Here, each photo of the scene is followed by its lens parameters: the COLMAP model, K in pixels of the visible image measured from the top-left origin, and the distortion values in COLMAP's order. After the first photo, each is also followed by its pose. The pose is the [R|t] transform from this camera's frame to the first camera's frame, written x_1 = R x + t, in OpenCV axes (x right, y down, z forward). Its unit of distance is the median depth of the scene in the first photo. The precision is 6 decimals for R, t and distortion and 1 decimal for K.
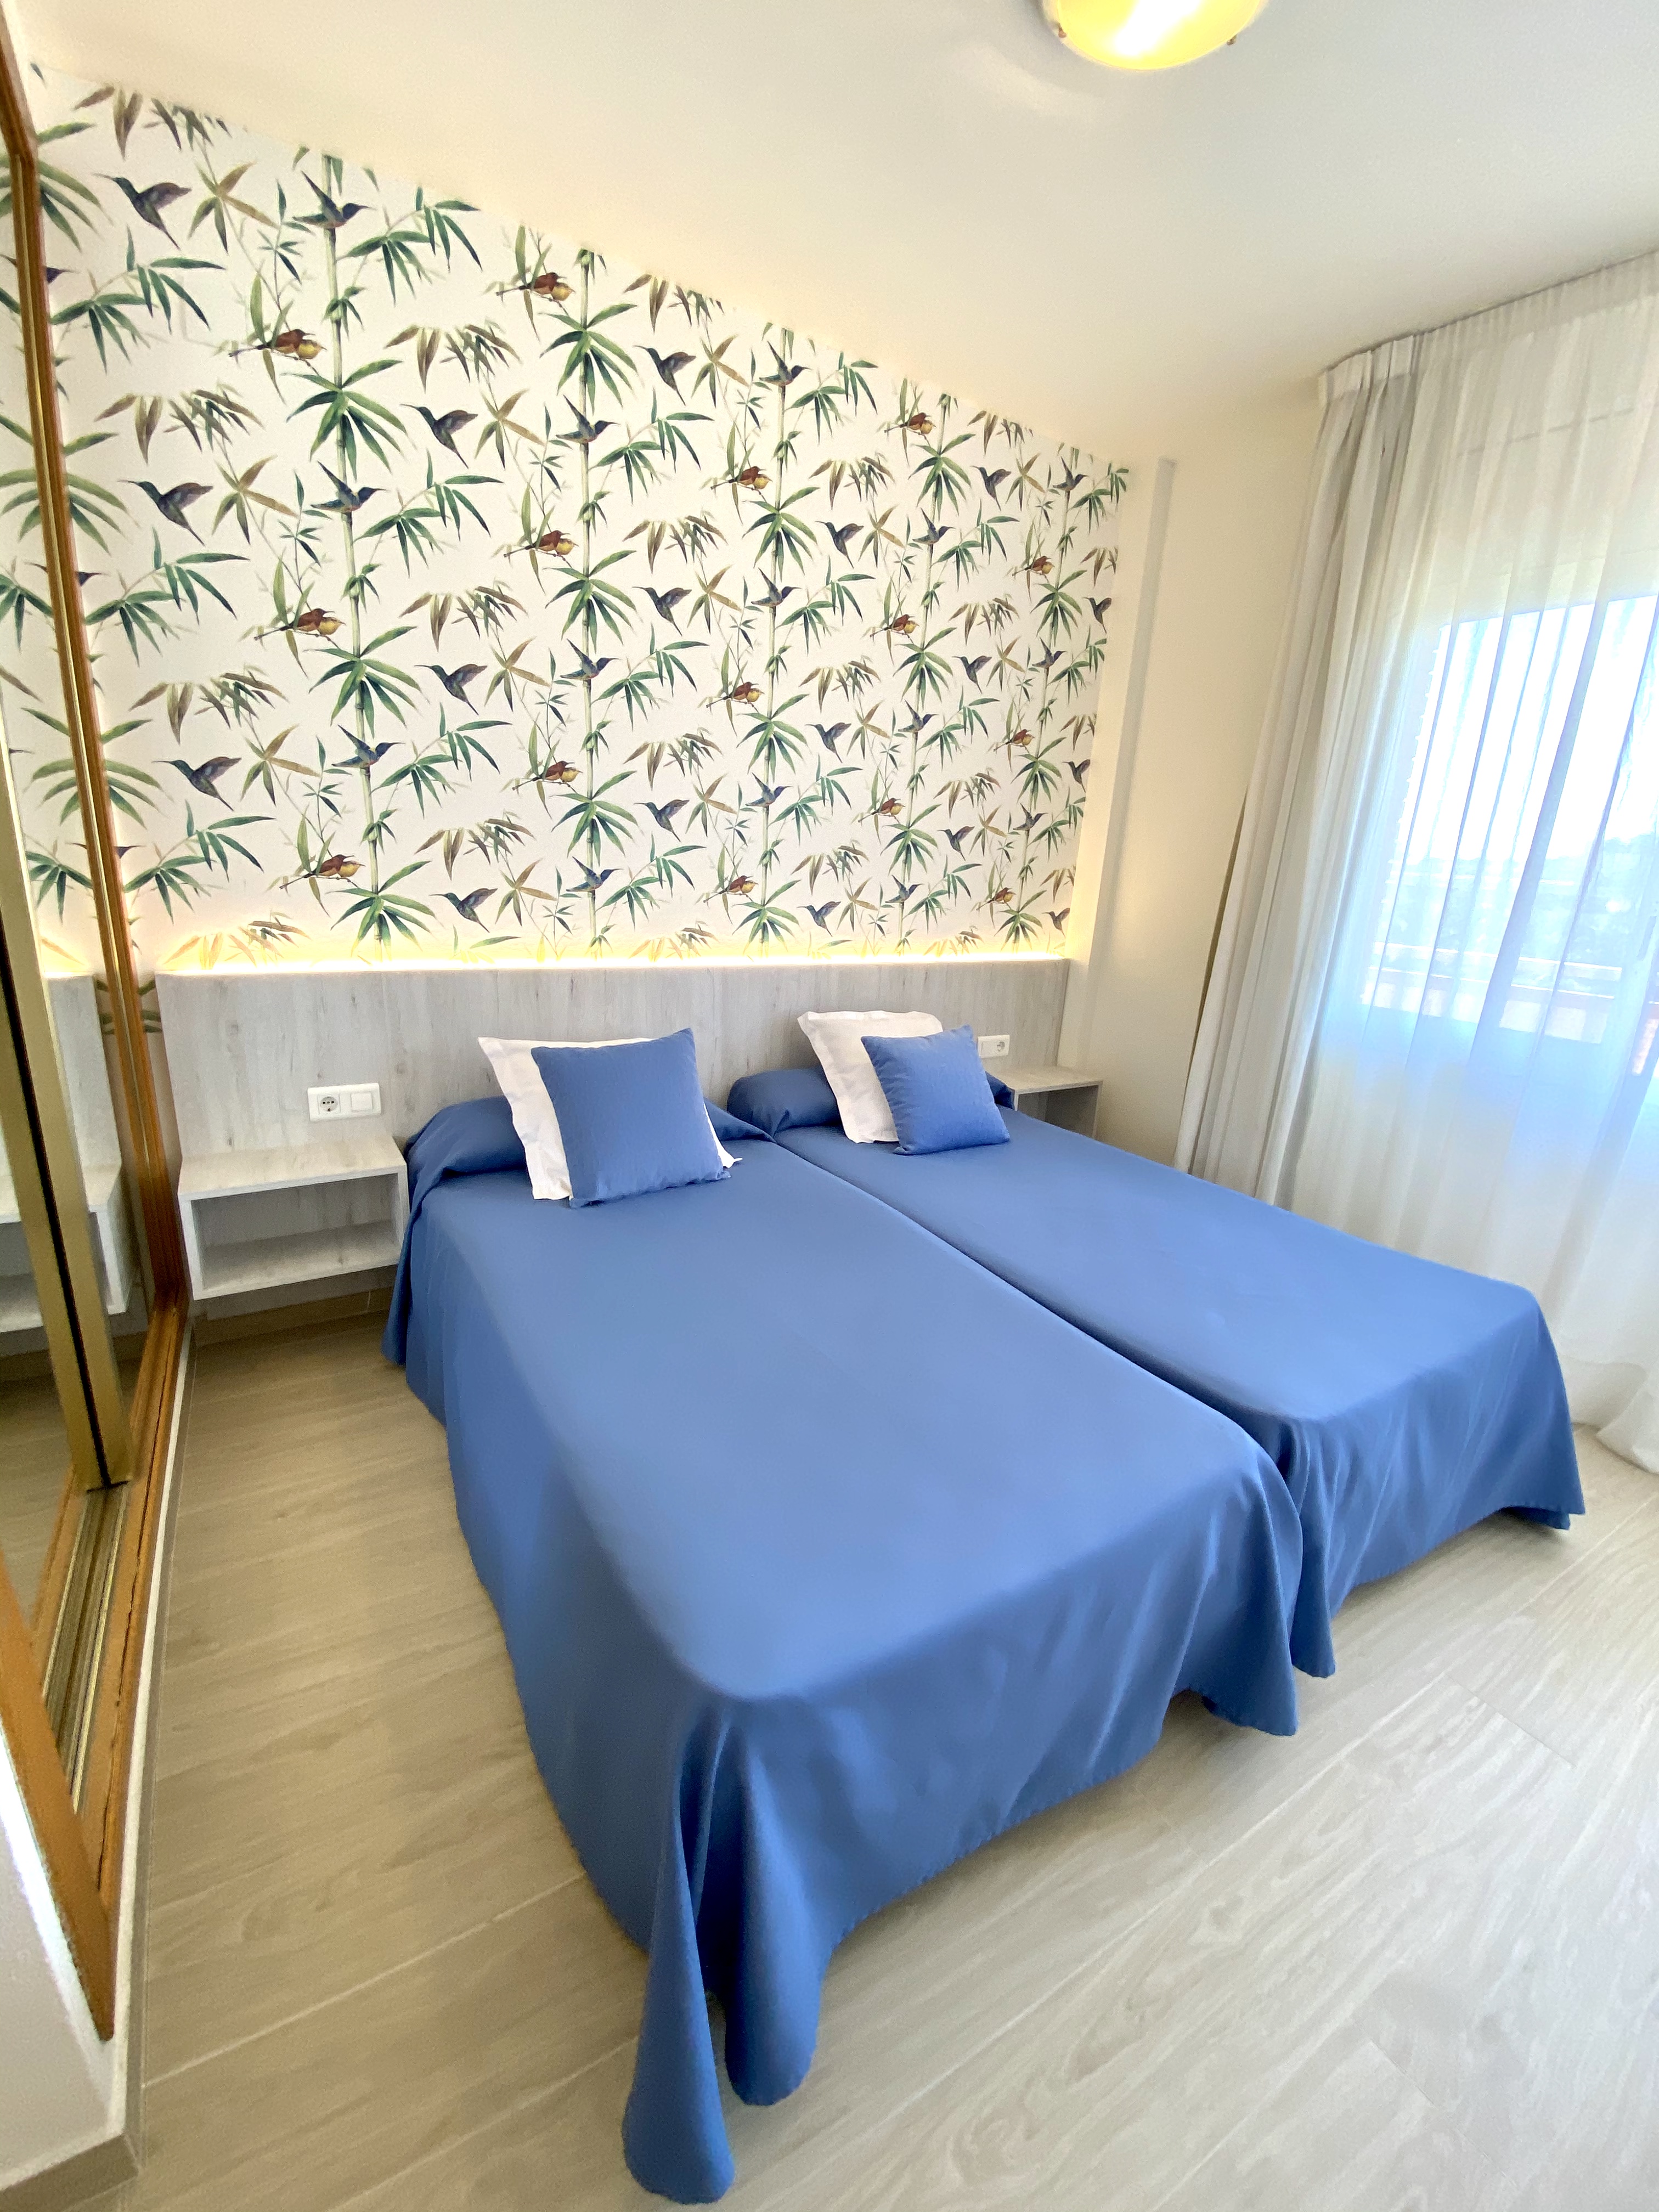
lens RADIAL K [[905.8, 0, 829.5], [0, 905.8, 1106.0], [0, 0, 1]] dist [0.000616, -0.020971]
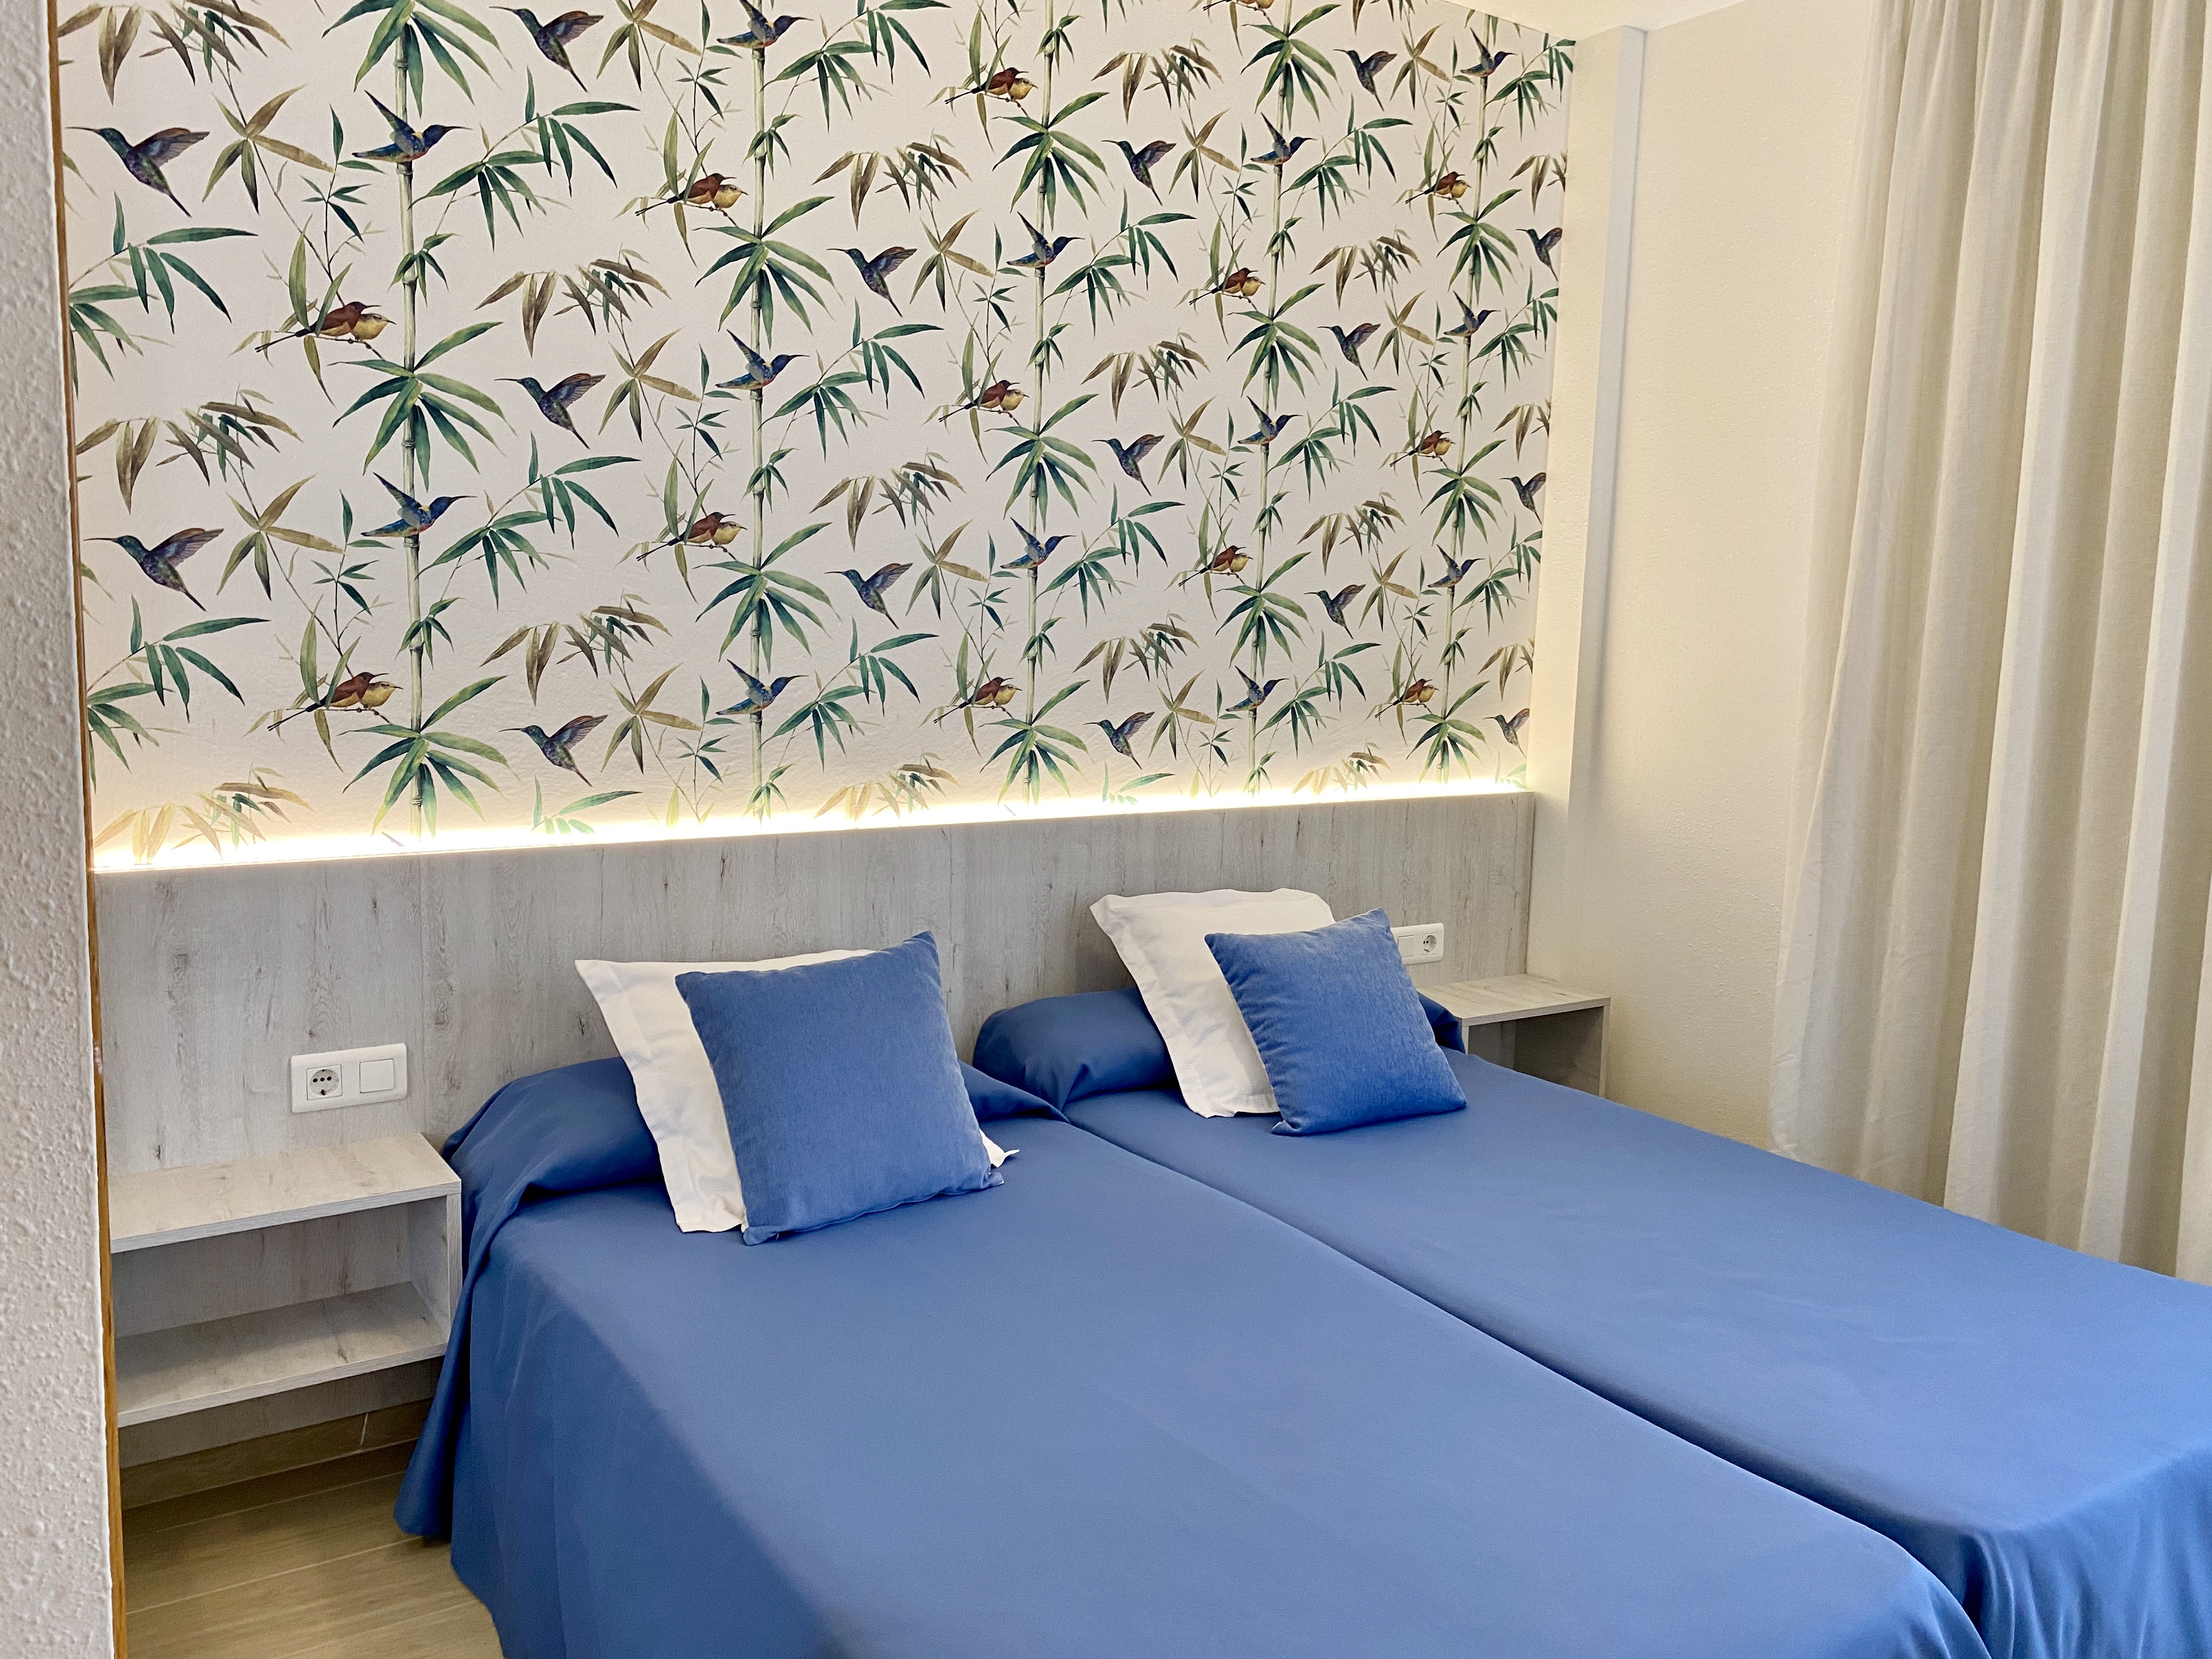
lens RADIAL K [[1687.0, 0, 1102.3], [0, 1687.0, 790.1], [0, 0, 1]] dist [0.043683, -0.097248]
pose [[0.999203, -0.032639, 0.022977, -0.057451], [0.035842, 0.987003, -0.156652, 0.001083], [-0.017565, 0.157351, 0.987387, -0.121192]]
